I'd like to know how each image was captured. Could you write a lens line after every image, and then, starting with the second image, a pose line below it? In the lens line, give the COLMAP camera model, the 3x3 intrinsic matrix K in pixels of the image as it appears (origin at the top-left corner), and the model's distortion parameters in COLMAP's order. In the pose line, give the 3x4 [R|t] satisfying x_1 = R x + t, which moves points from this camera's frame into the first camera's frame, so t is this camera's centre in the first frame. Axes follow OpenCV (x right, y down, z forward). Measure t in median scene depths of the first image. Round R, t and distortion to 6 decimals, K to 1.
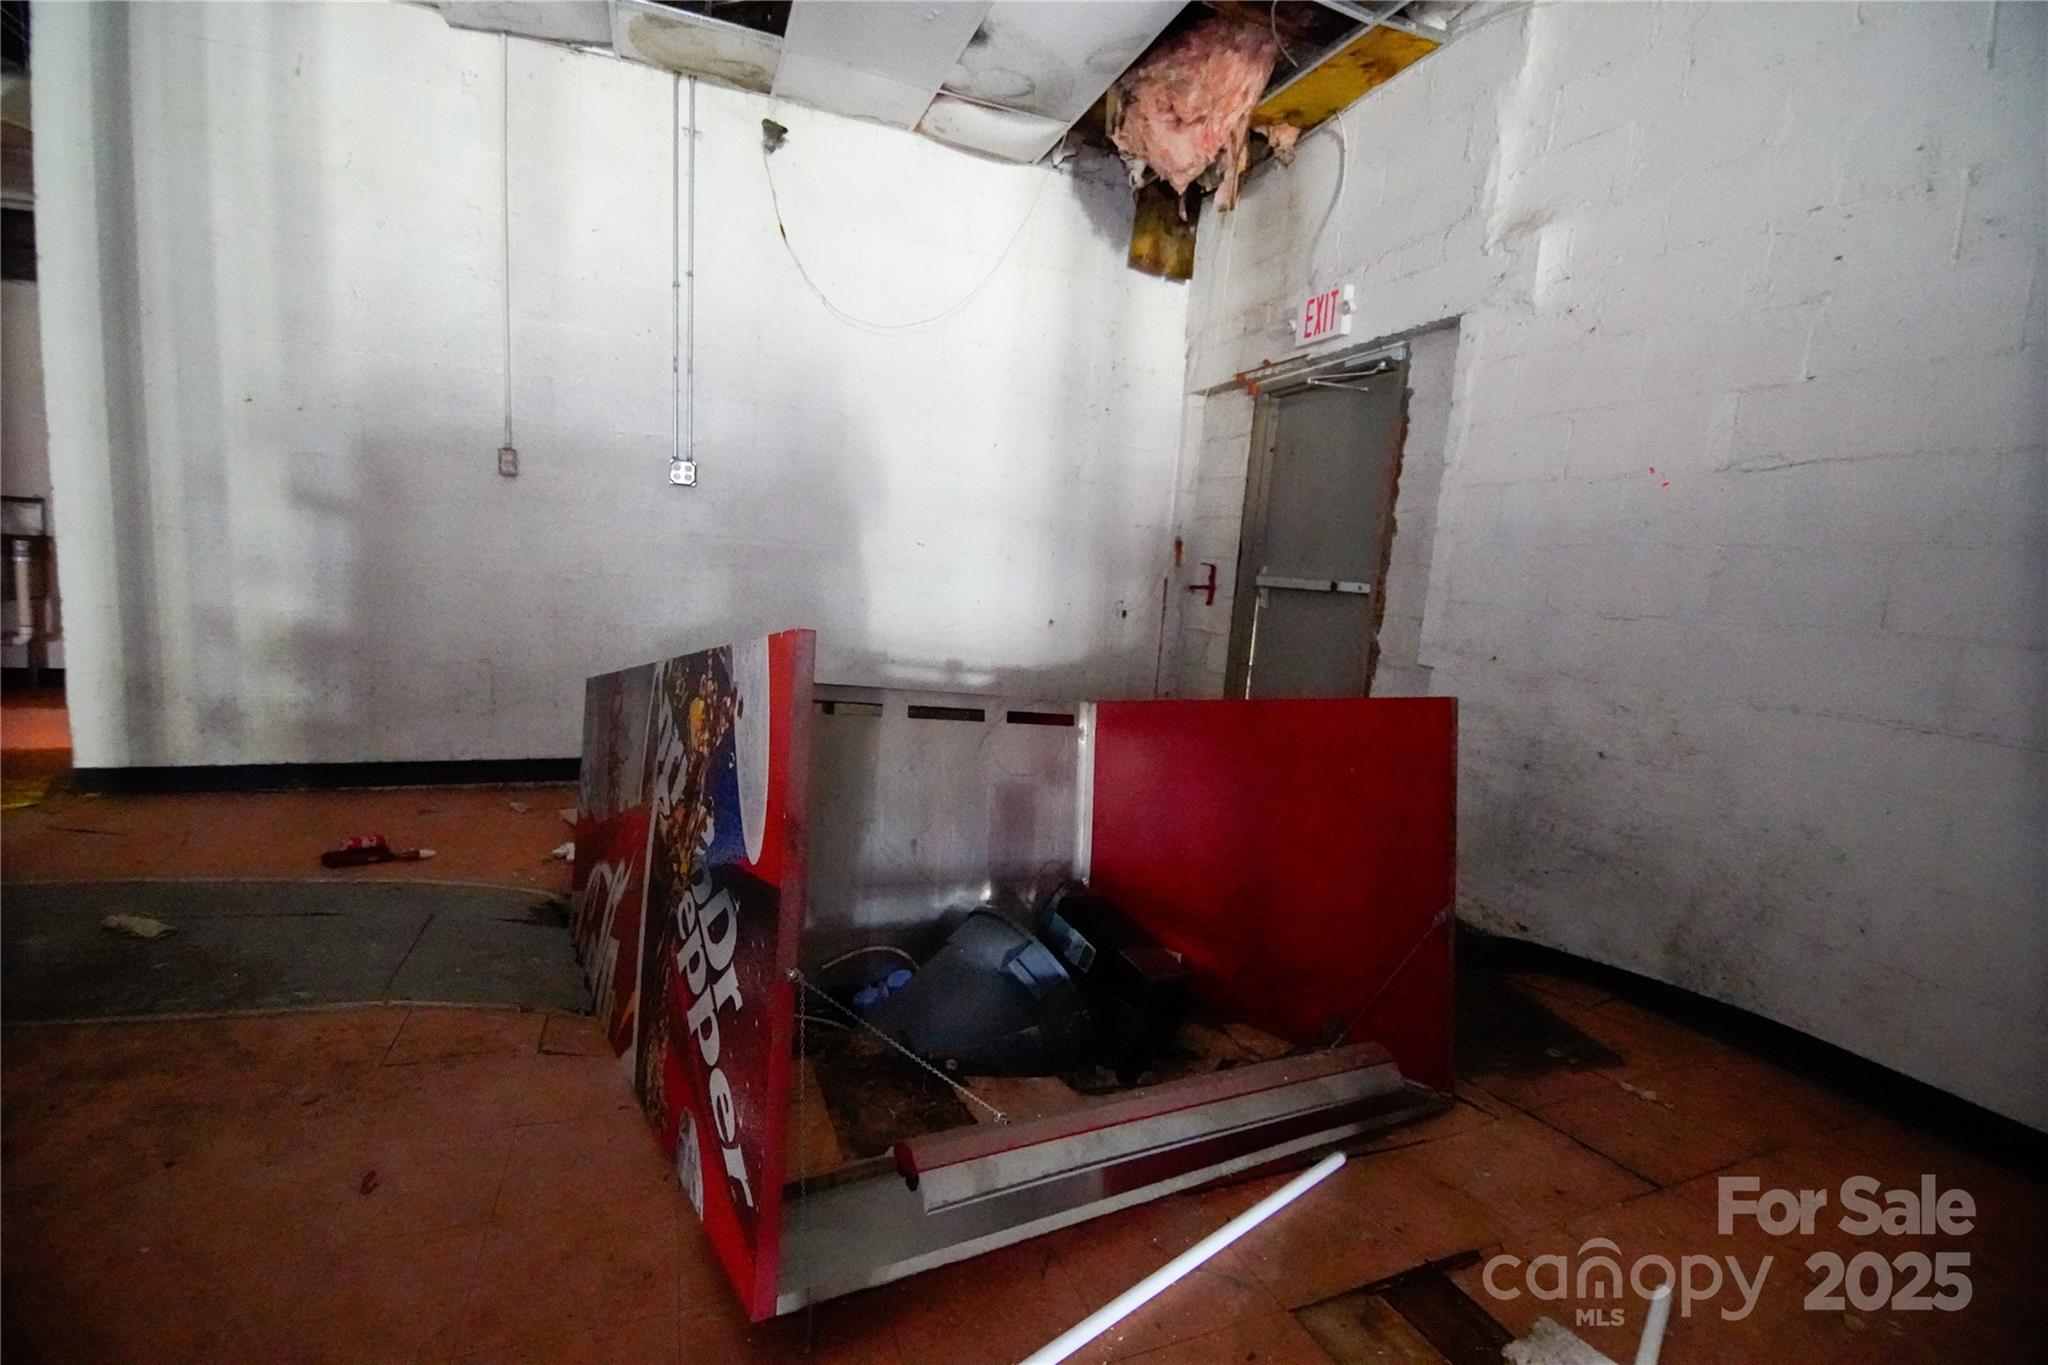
lens RADIAL K [[869.7, 0, 1020.1], [0, 869.7, 675.6], [0, 0, 1]] dist [0.040635, -0.027098]
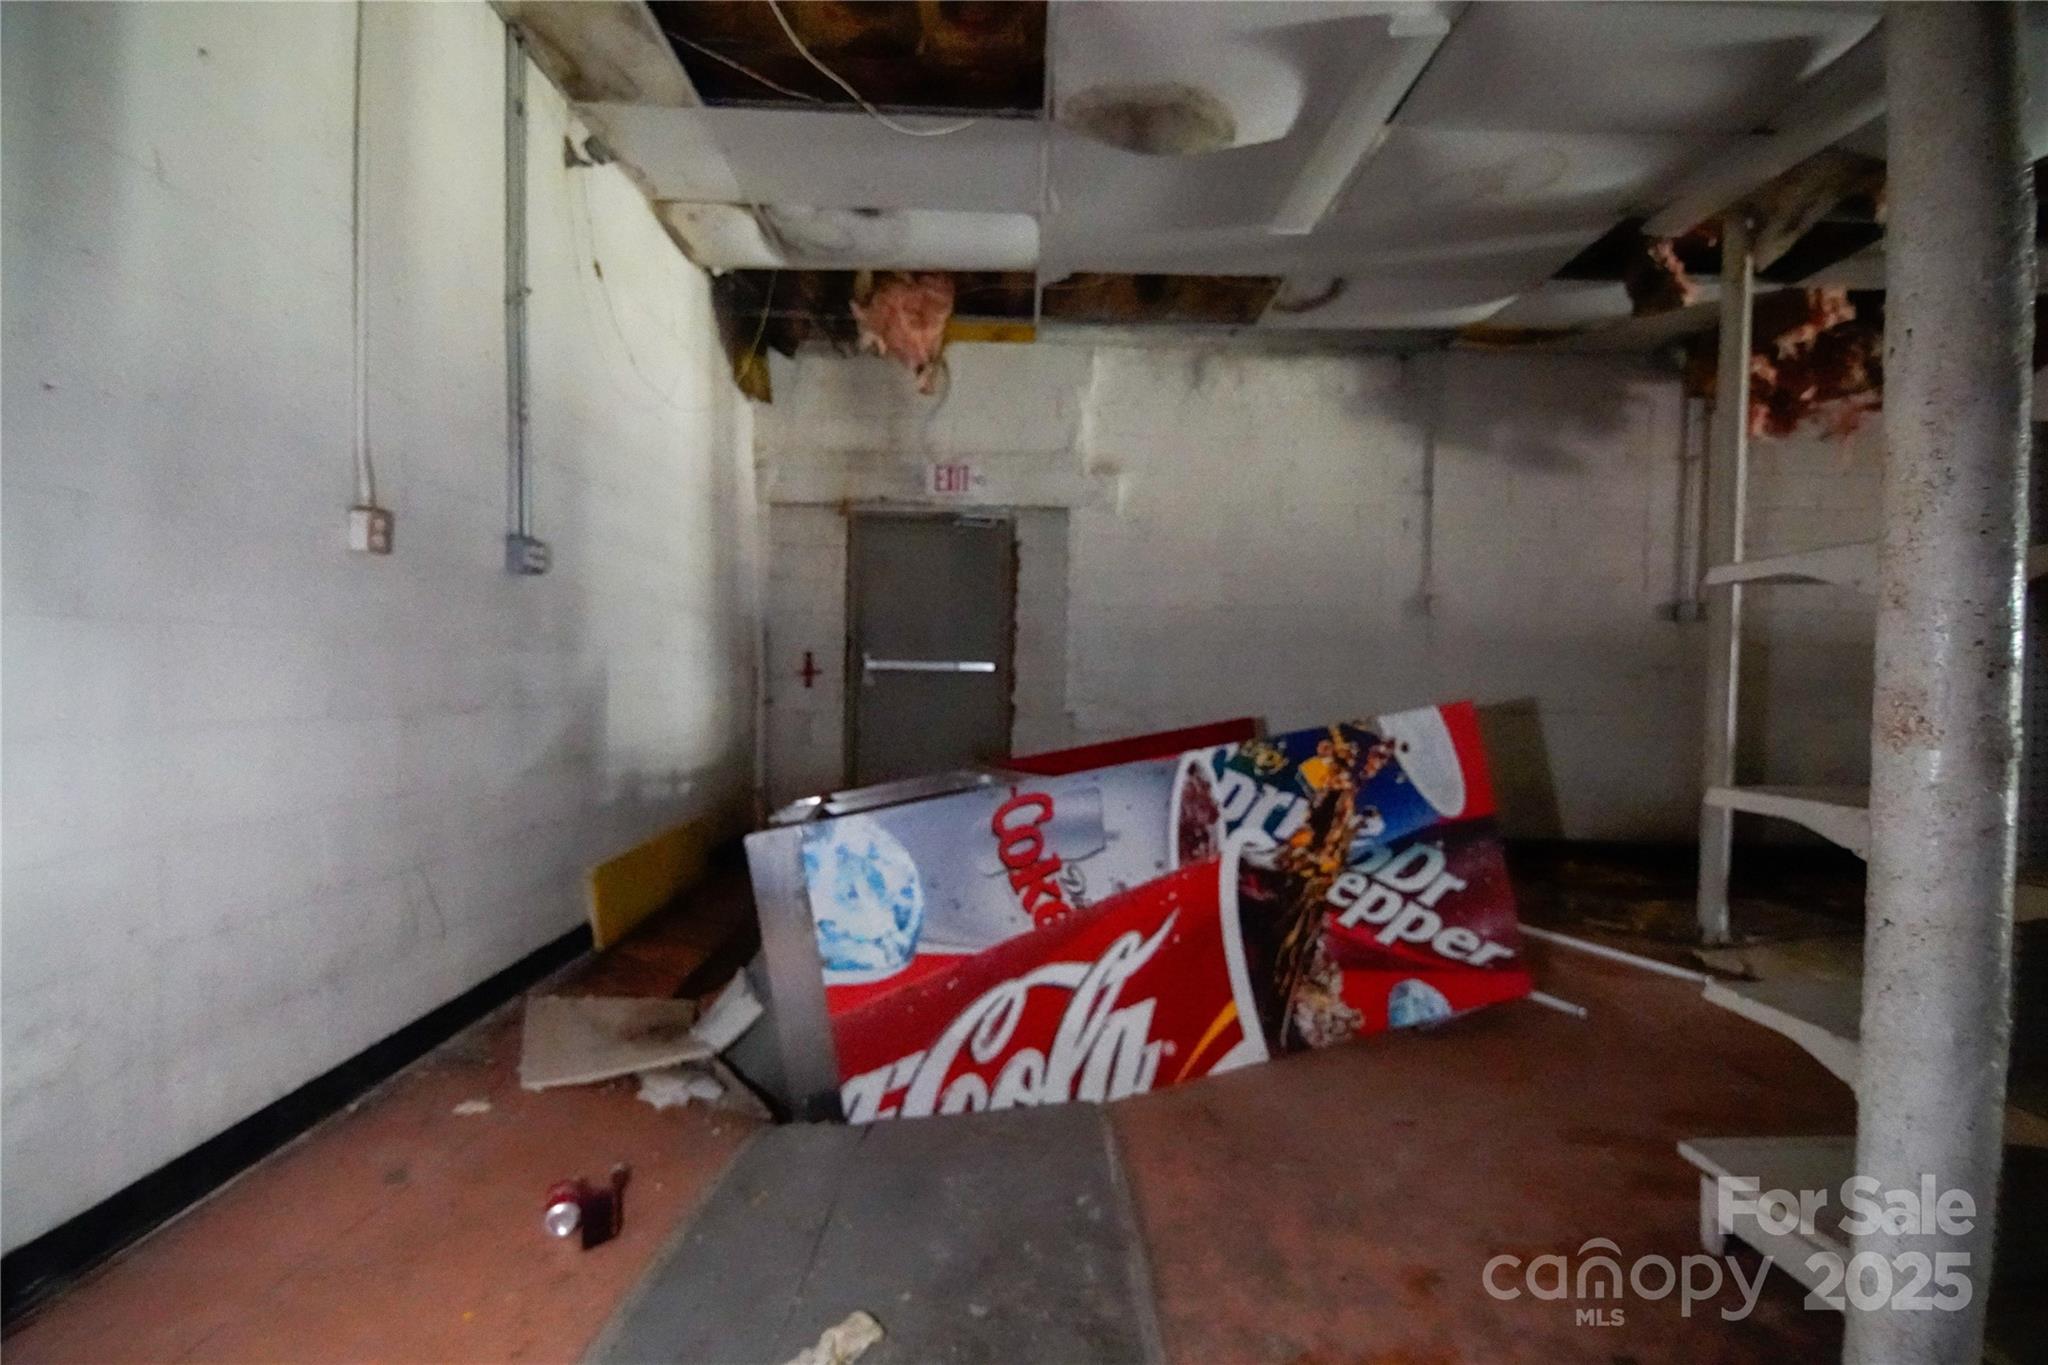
lens RADIAL K [[869.7, 0, 1020.1], [0, 869.7, 675.6], [0, 0, 1]] dist [0.040635, -0.027098]
pose [[0.392437, -0.065181, 0.917466, -0.963086], [0.128359, 0.991606, 0.015544, -0.105160], [-0.910778, 0.111665, 0.397509, 0.385280]]
